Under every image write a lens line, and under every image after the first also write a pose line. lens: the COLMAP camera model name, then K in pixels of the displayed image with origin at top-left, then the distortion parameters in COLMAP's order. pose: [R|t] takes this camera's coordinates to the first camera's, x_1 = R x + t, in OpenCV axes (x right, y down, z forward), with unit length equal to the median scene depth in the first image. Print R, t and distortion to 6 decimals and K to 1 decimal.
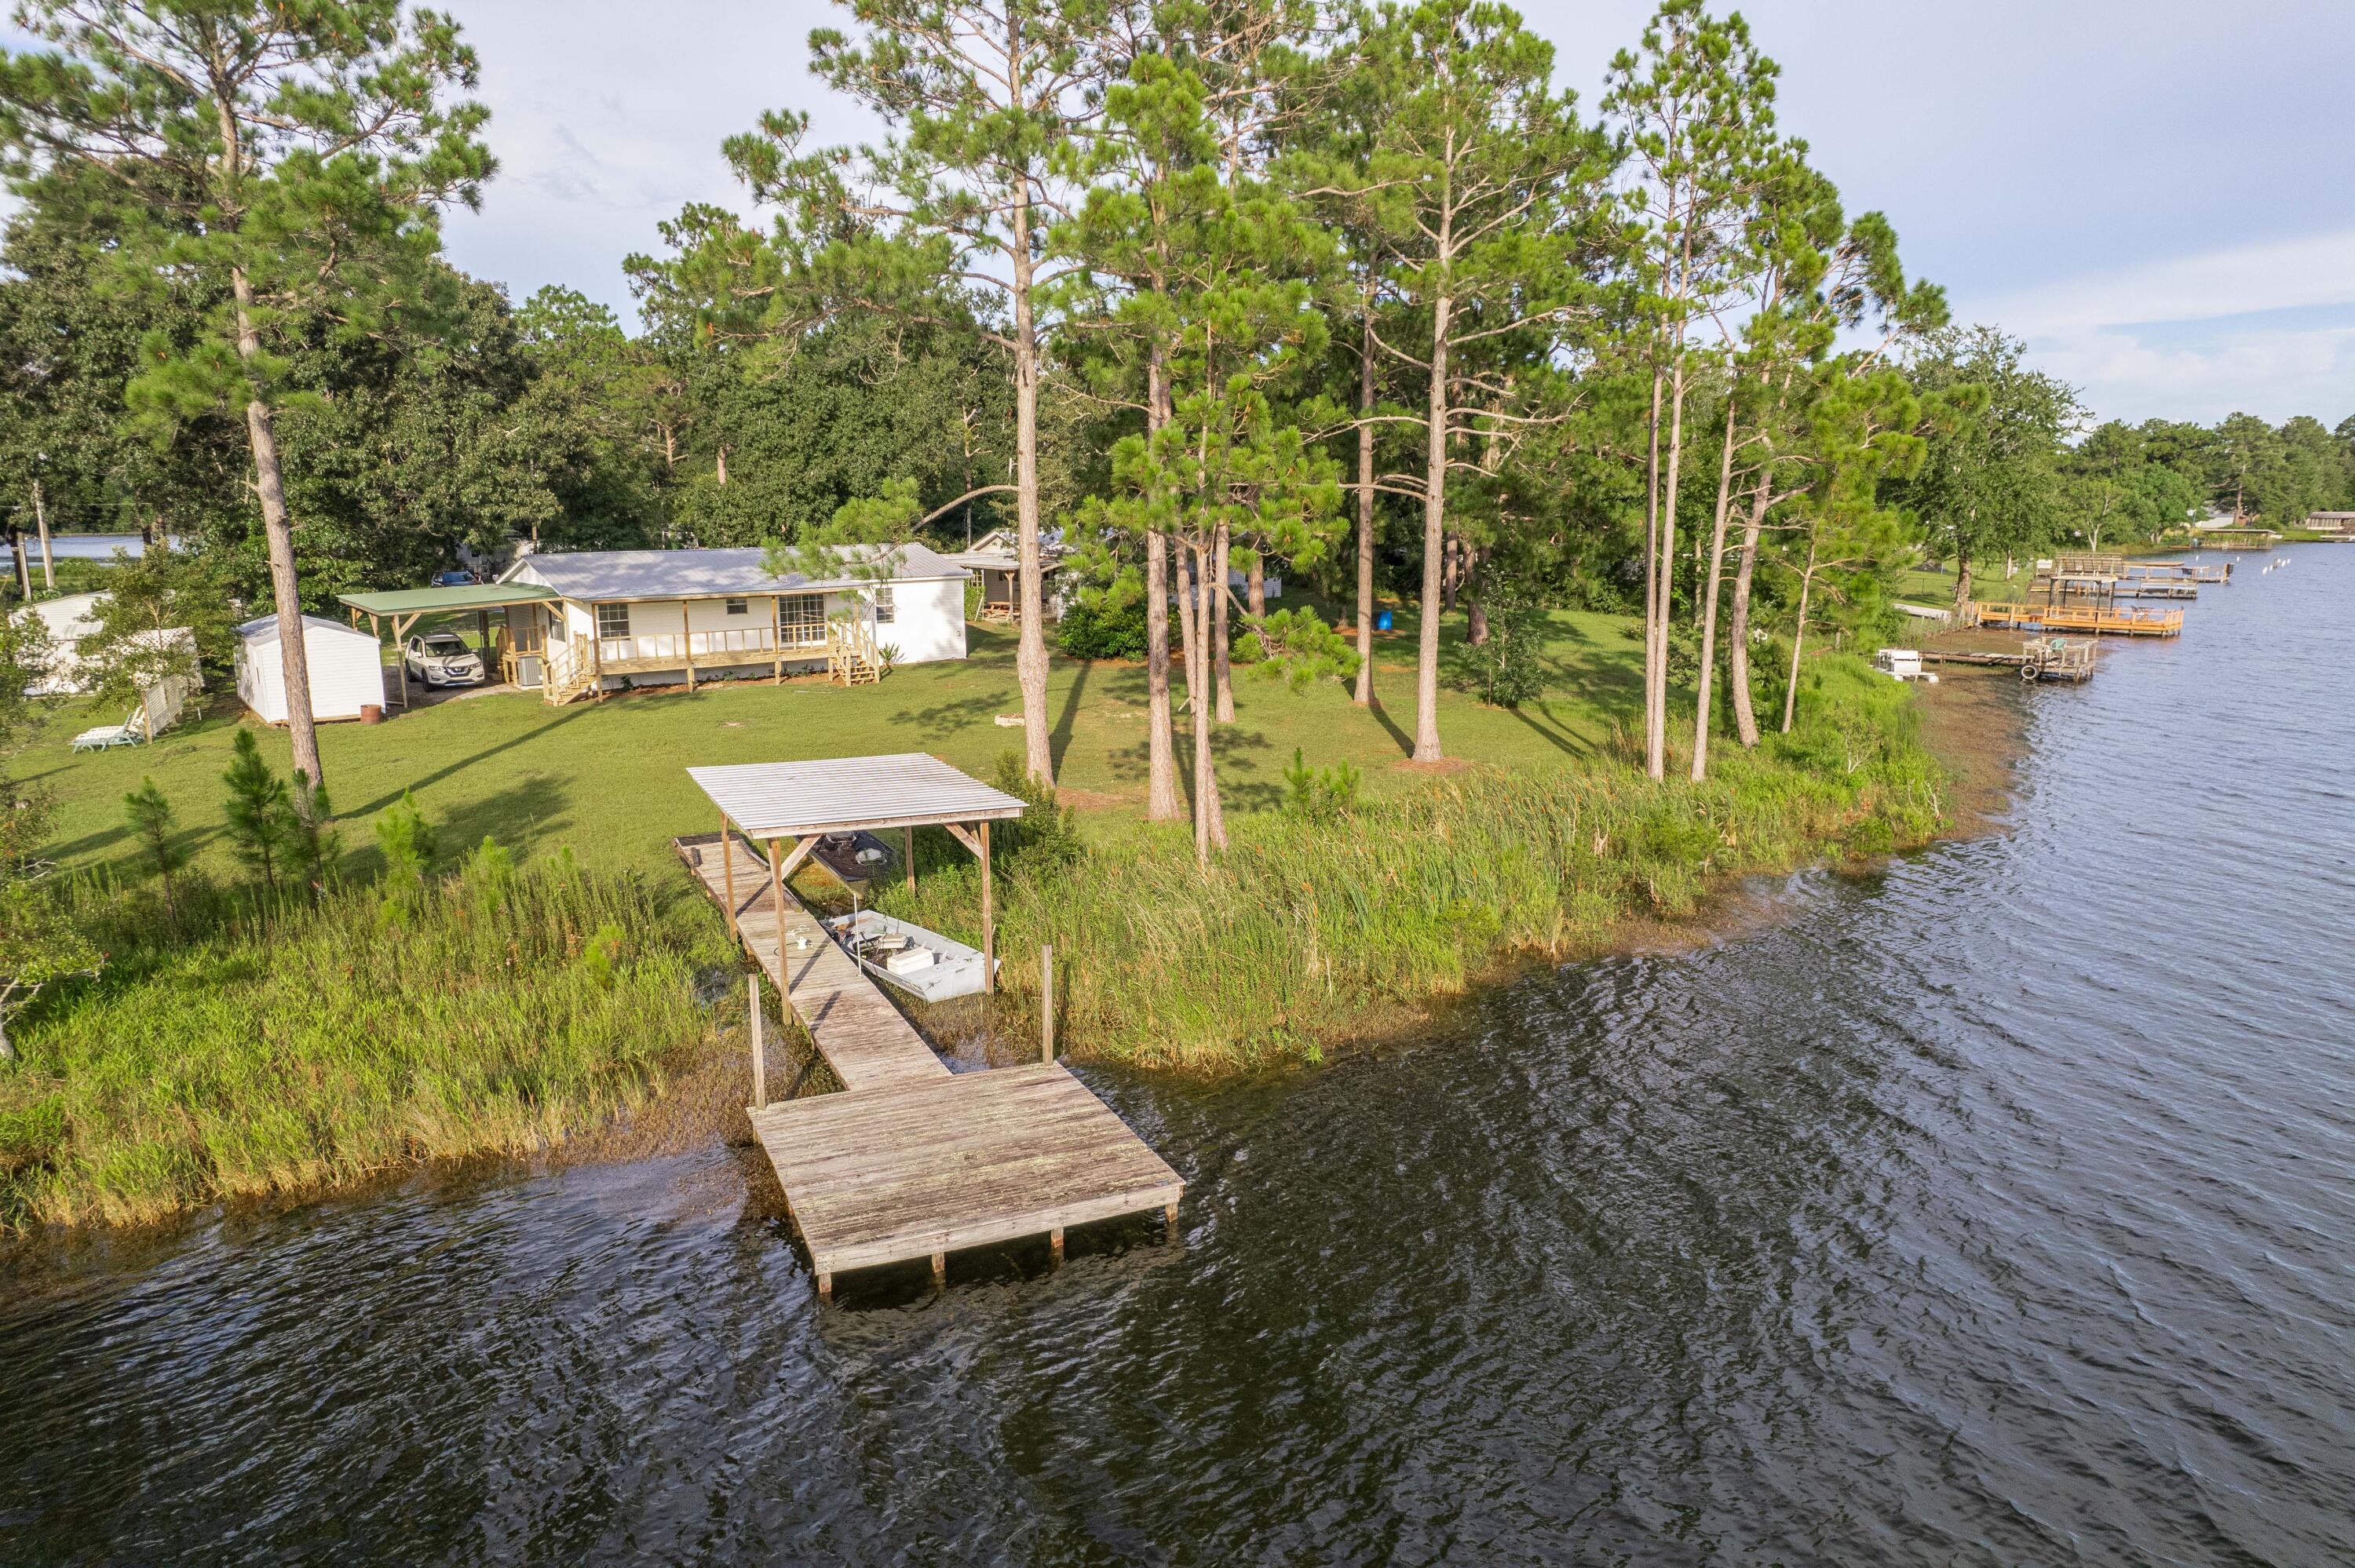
lens RADIAL K [[1477.7, 0, 1122.6], [0, 1477.7, 720.9], [0, 0, 1]] dist [-0.002627, -0.000920]
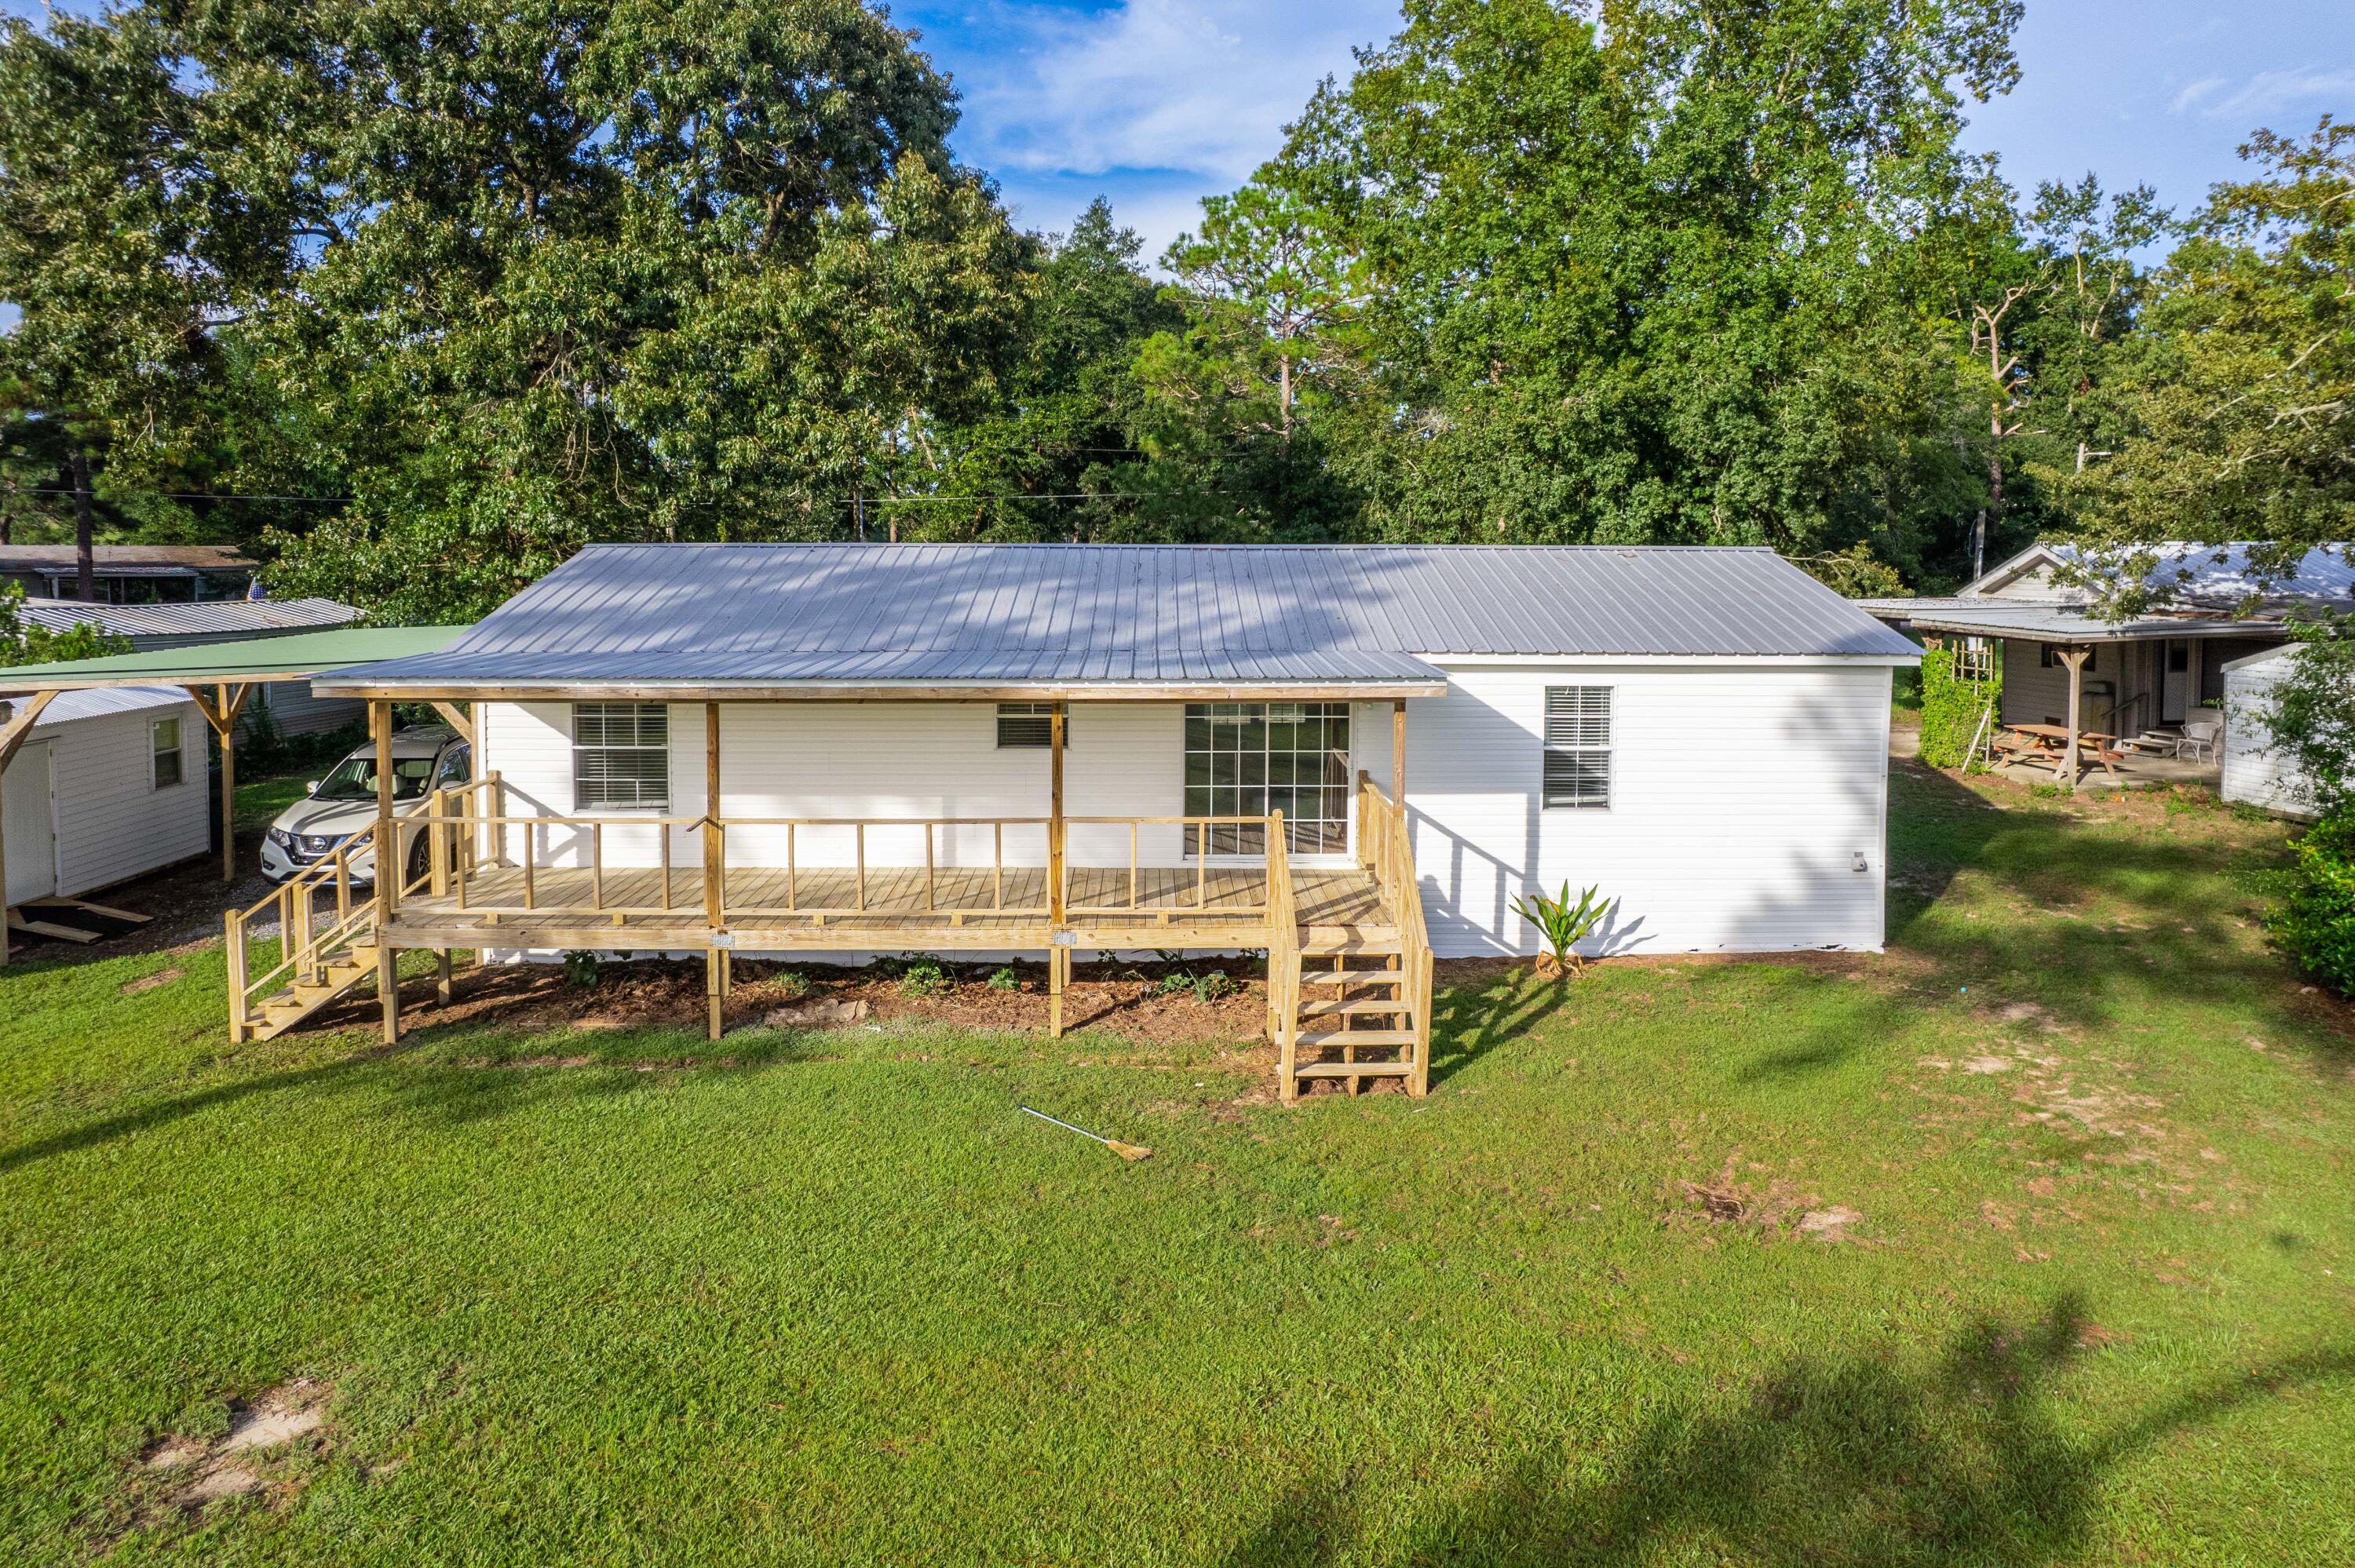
lens RADIAL K [[1477.7, 0, 1122.6], [0, 1477.7, 720.9], [0, 0, 1]] dist [-0.002627, -0.000920]
pose [[0.802641, 0.076031, -0.591597, -0.058911], [-0.092390, 0.995719, 0.002618, -0.074049], [0.589264, 0.052556, 0.806230, 0.696018]]
